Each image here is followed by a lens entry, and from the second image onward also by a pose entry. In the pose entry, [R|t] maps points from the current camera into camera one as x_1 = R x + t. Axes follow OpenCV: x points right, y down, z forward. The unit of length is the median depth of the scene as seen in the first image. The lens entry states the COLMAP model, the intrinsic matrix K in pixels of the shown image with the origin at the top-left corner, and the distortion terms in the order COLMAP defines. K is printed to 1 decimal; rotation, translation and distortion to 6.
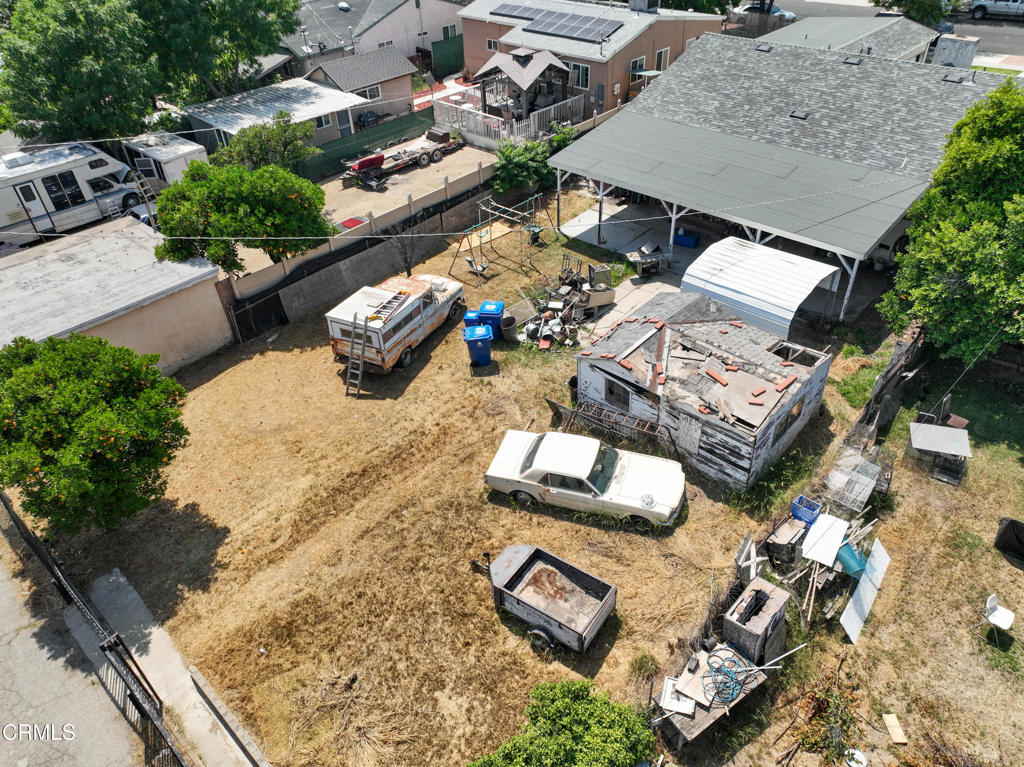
lens RADIAL K [[720.9, 0, 512.0], [0, 720.9, 383.5], [0, 0, 1]] dist [0.002383, 0.012971]
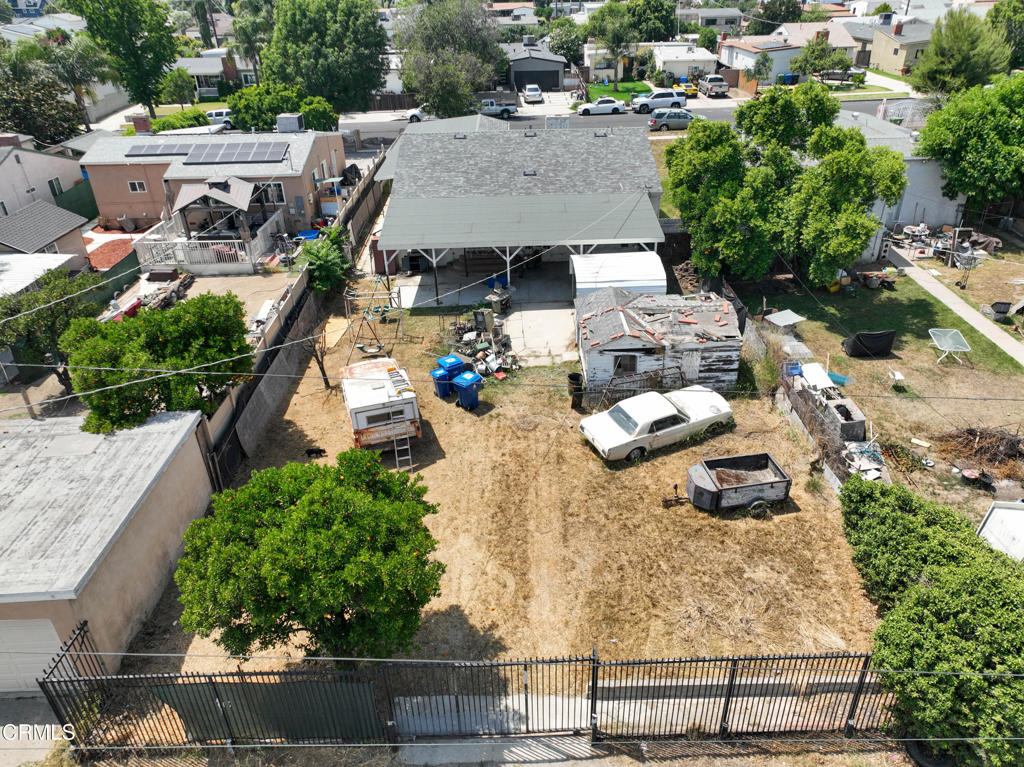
lens RADIAL K [[720.9, 0, 512.0], [0, 720.9, 383.5], [0, 0, 1]] dist [0.002383, 0.012971]
pose [[0.720552, -0.326043, 0.611964, -0.658863], [0.423656, 0.905677, -0.016302, -0.015985], [-0.548926, 0.271009, 0.790717, 0.085961]]
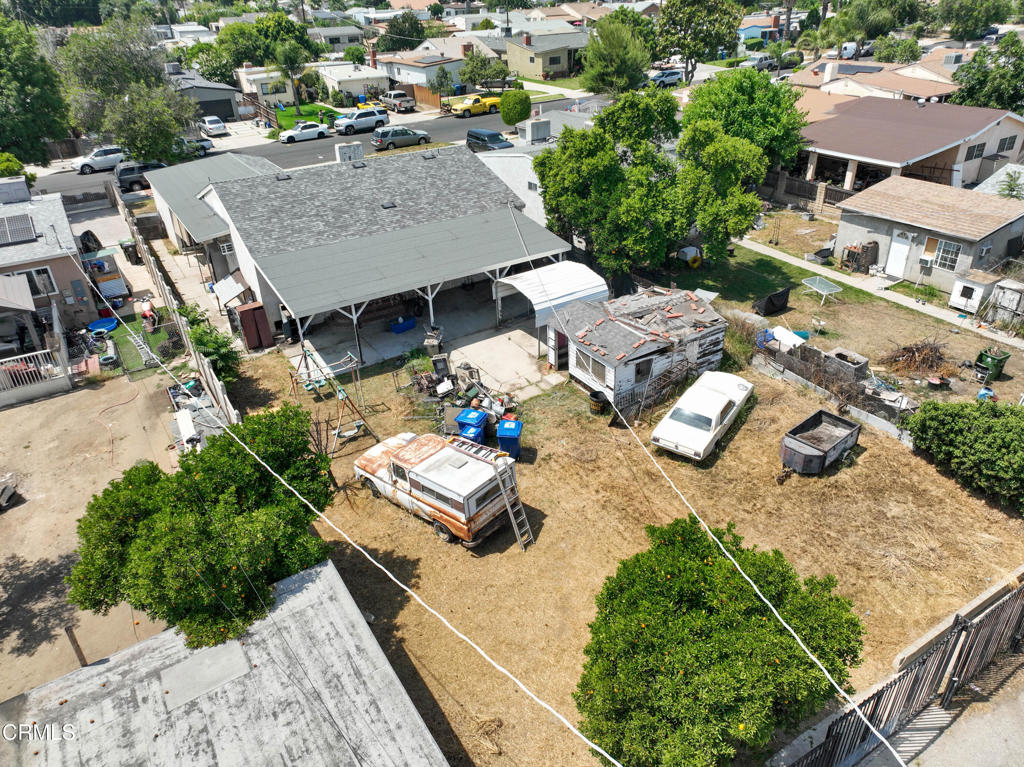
lens RADIAL K [[720.9, 0, 512.0], [0, 720.9, 383.5], [0, 0, 1]] dist [0.002383, 0.012971]
pose [[0.251908, -0.449042, 0.857265, -0.863656], [0.611836, 0.760229, 0.218425, -0.328507], [-0.749799, 0.469483, 0.466247, 0.480835]]
